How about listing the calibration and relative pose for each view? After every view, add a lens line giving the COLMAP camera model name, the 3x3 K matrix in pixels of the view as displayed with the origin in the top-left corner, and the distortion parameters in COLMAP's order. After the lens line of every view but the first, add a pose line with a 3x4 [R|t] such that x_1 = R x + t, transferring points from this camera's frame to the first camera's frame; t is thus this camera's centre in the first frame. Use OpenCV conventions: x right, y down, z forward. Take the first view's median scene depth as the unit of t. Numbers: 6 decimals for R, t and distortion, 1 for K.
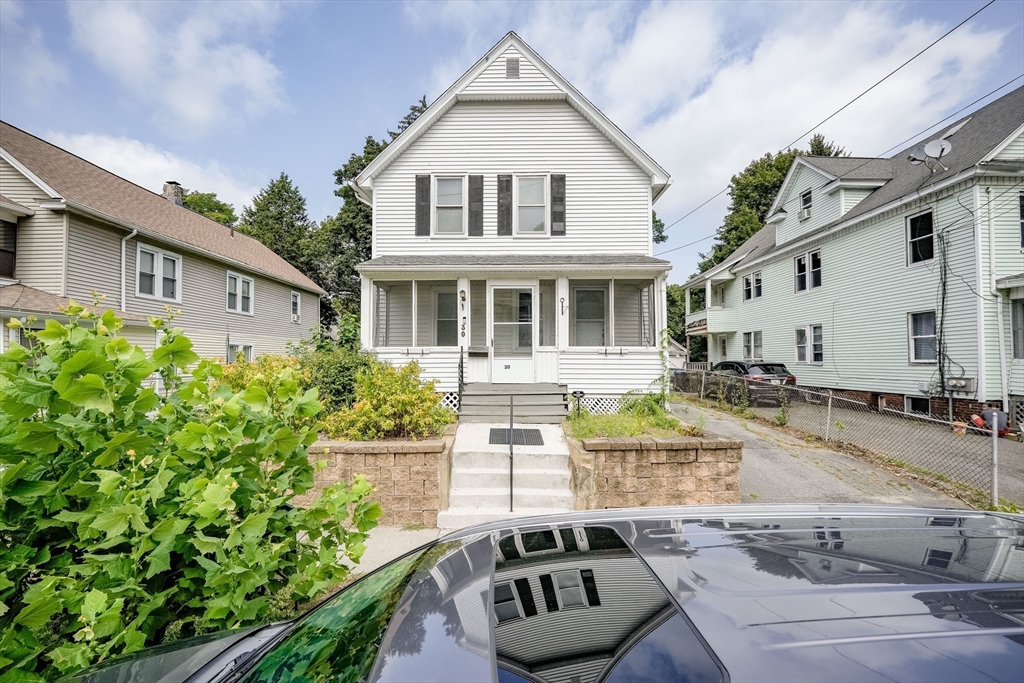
lens RADIAL K [[456.8, 0, 512.5], [0, 456.8, 348.3], [0, 0, 1]] dist [-0.002884, -0.000661]
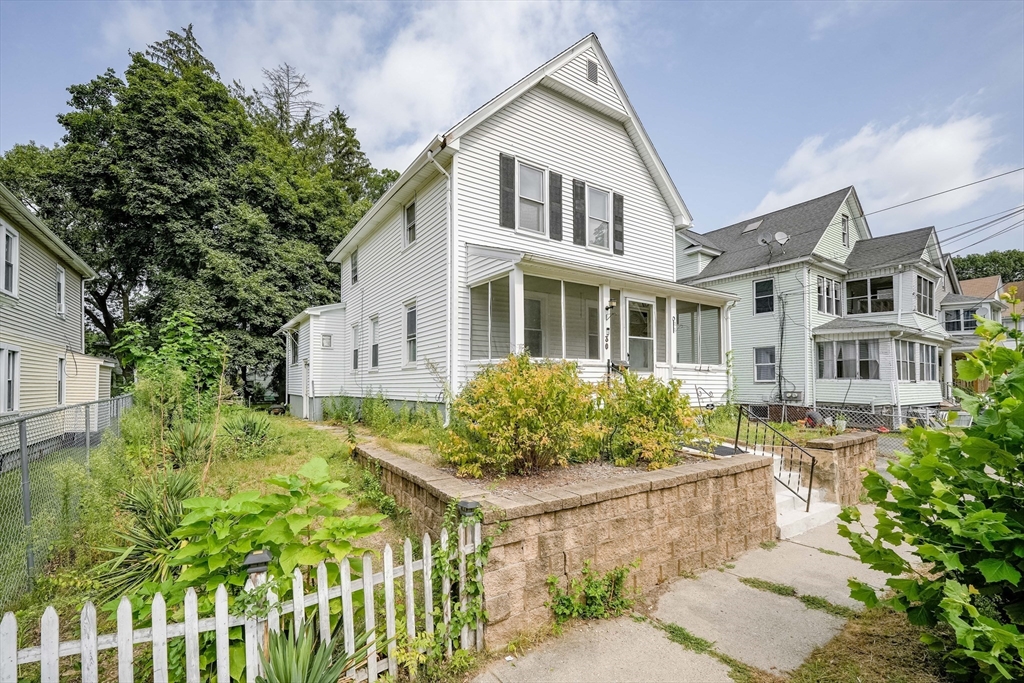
lens RADIAL K [[456.8, 0, 516.8], [0, 456.8, 377.7], [0, 0, 1]] dist [-0.002884, -0.000661]
pose [[0.813180, 0.010799, 0.581913, -0.669441], [-0.016826, 0.999846, 0.004959, 0.026001], [-0.581770, -0.013824, 0.813236, 0.299064]]
